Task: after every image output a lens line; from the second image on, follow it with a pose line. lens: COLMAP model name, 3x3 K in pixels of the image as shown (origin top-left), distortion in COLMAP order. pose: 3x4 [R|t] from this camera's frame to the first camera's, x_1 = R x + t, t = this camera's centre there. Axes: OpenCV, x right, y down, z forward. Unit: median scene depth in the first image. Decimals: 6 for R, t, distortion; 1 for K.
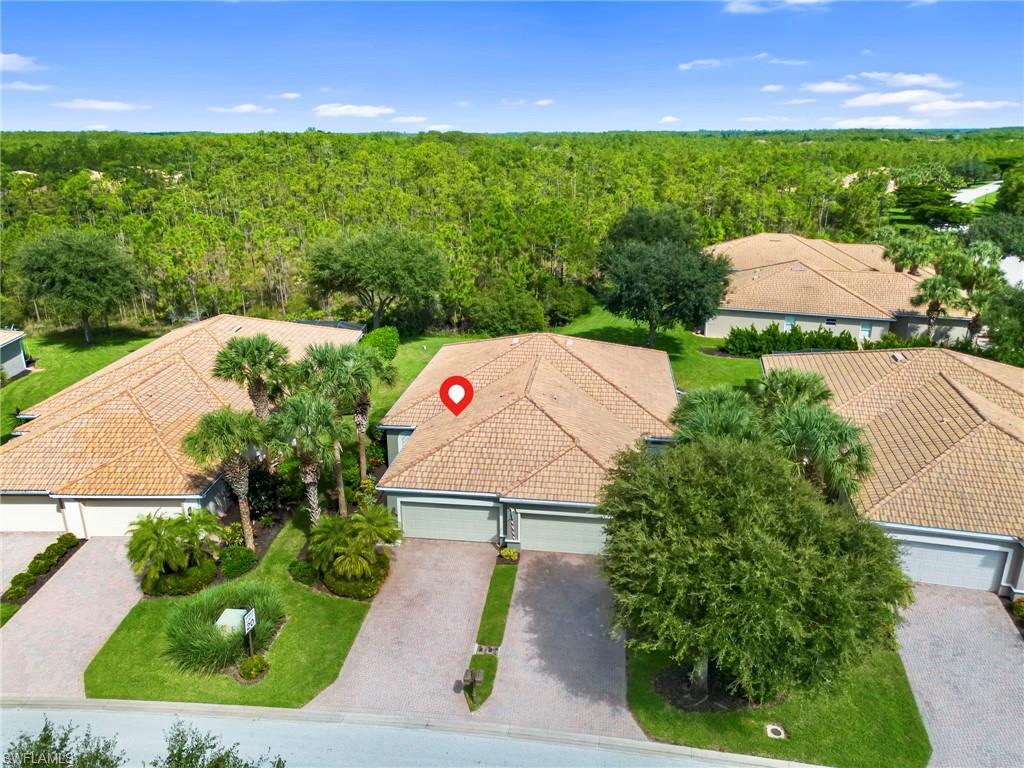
lens RADIAL K [[727.9, 0, 512.0], [0, 727.9, 384.0], [0, 0, 1]] dist [0.086456, -0.099279]
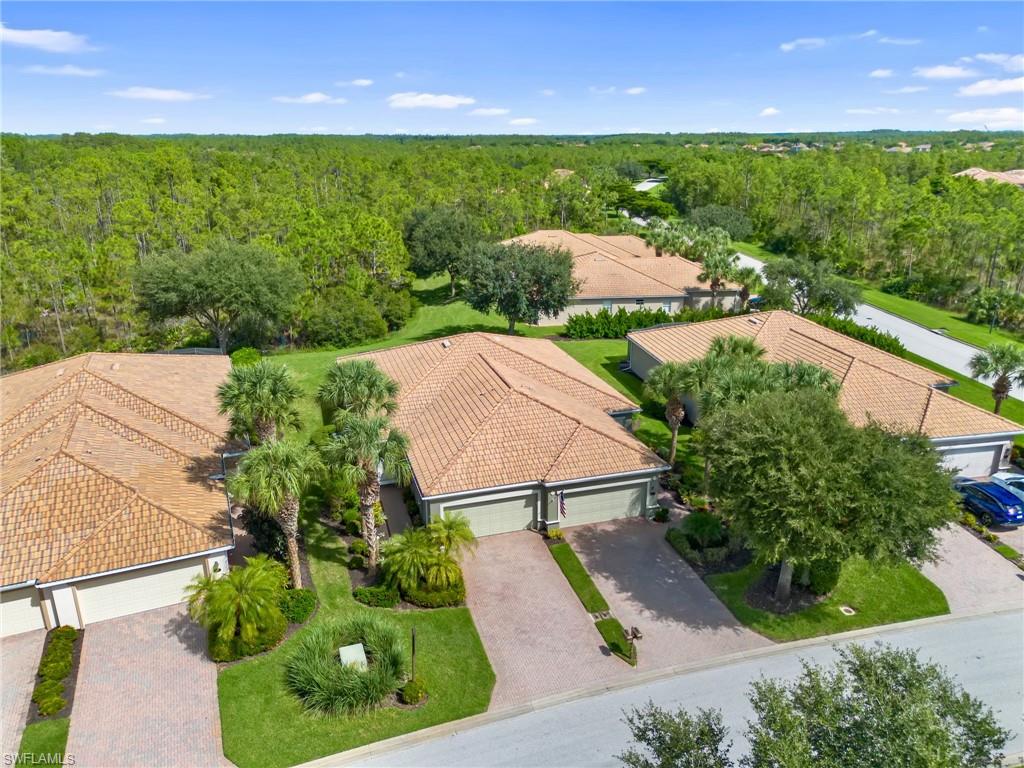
lens RADIAL K [[727.9, 0, 512.0], [0, 727.9, 384.0], [0, 0, 1]] dist [0.086456, -0.099279]
pose [[0.908310, -0.133922, 0.396279, -0.429838], [0.135654, 0.990470, 0.023795, -0.018811], [-0.395689, 0.032144, 0.917822, 0.030658]]
